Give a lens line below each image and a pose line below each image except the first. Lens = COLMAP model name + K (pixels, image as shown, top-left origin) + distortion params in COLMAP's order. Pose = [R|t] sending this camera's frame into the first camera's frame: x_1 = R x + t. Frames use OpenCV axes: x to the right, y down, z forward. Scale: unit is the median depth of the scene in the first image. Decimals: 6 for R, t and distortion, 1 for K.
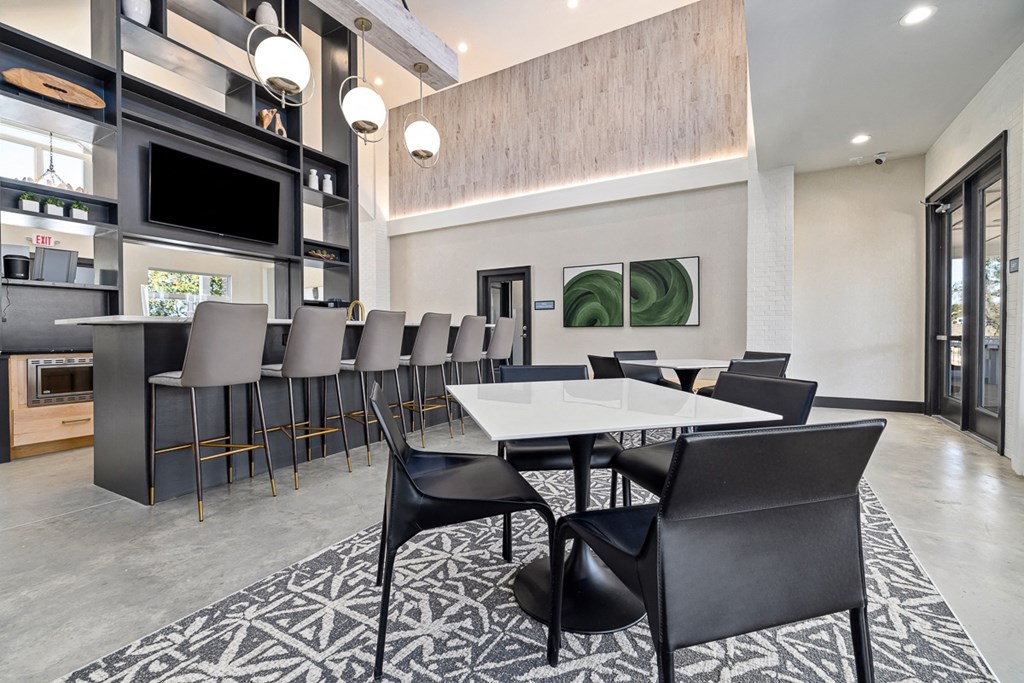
lens RADIAL K [[431.0, 0, 506.1], [0, 431.0, 338.3], [0, 0, 1]] dist [0.000488, 0.000078]
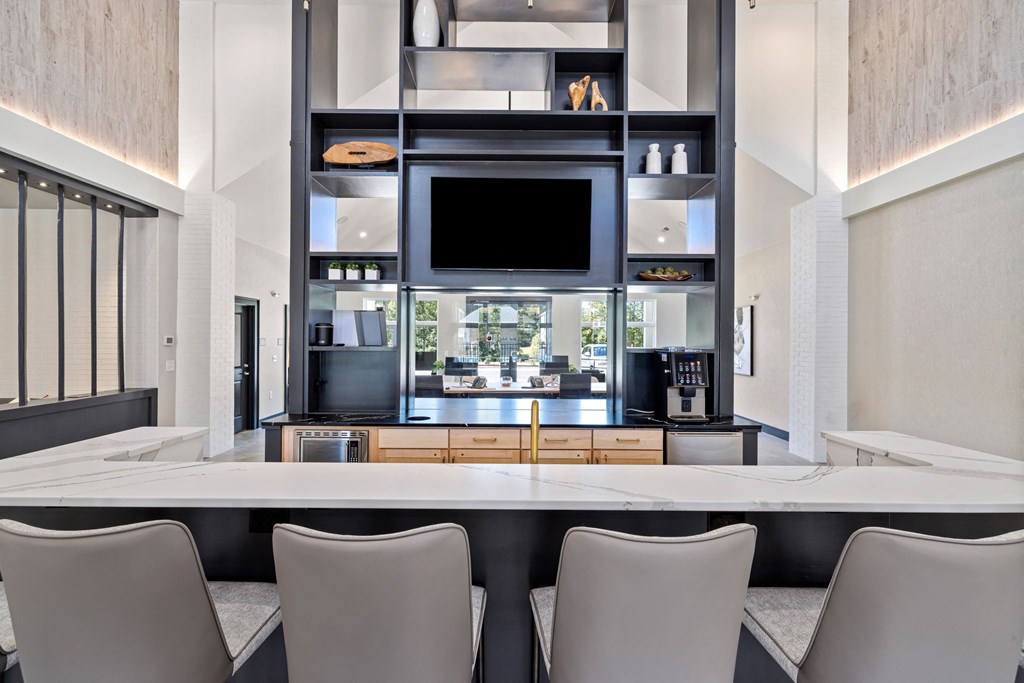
lens RADIAL K [[431.0, 0, 506.1], [0, 431.0, 338.3], [0, 0, 1]] dist [0.000488, 0.000078]
pose [[0.506304, 0.007062, -0.862326, -0.001281], [-0.023839, 0.999699, -0.005809, -0.094877], [0.862026, 0.023498, 0.506320, 0.504238]]
